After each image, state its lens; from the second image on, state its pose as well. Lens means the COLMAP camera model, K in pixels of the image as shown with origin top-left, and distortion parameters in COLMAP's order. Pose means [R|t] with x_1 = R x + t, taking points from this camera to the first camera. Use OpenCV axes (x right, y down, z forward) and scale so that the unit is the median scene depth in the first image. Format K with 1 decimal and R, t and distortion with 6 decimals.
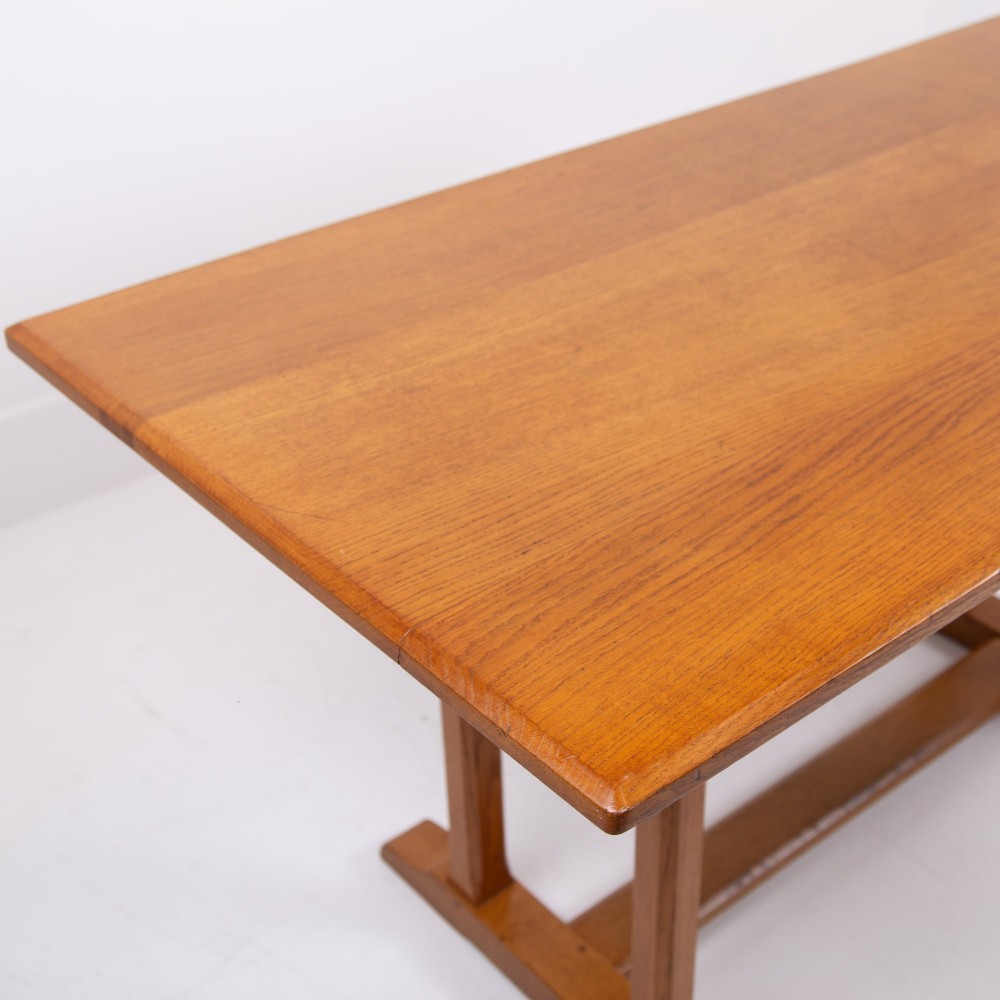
lens RADIAL K [[1554.9, 0, 591.3], [0, 1554.9, 492.4], [0, 0, 1]] dist [0.041384, 0.000000]
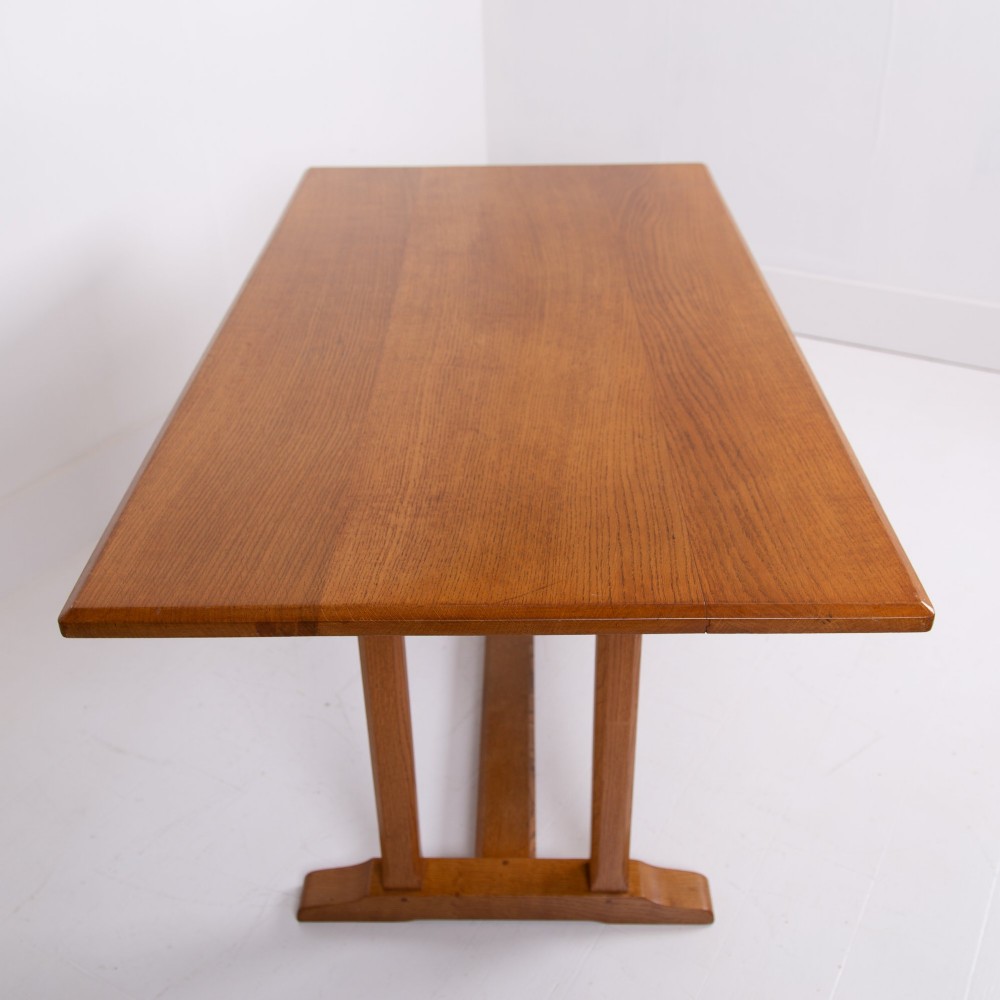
lens RADIAL K [[1148.7, 0, 498.6], [0, 1148.7, 506.1], [0, 0, 1]] dist [-0.012381, 0.000000]
pose [[0.673831, -0.406186, 0.617224, -0.675438], [0.418254, 0.898309, 0.134551, -0.167909], [-0.609111, 0.167492, 0.775197, 0.235387]]
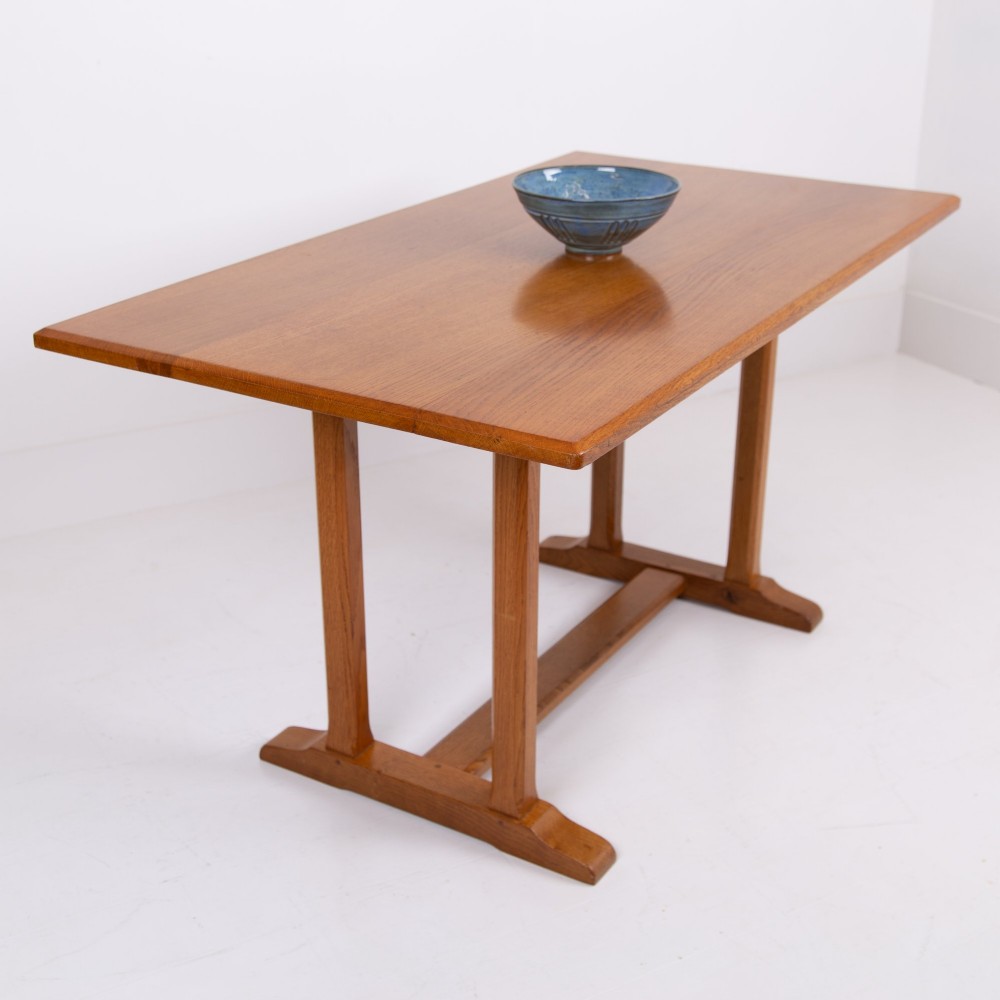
lens RADIAL K [[1488.9, 0, 499.8], [0, 1488.9, 509.1], [0, 0, 1]] dist [0.009935, 0.000000]
pose [[0.955018, -0.120437, 0.270990, -0.388707], [0.160725, 0.978175, -0.131689, 0.338536], [-0.249216, 0.169321, 0.953531, -0.450490]]
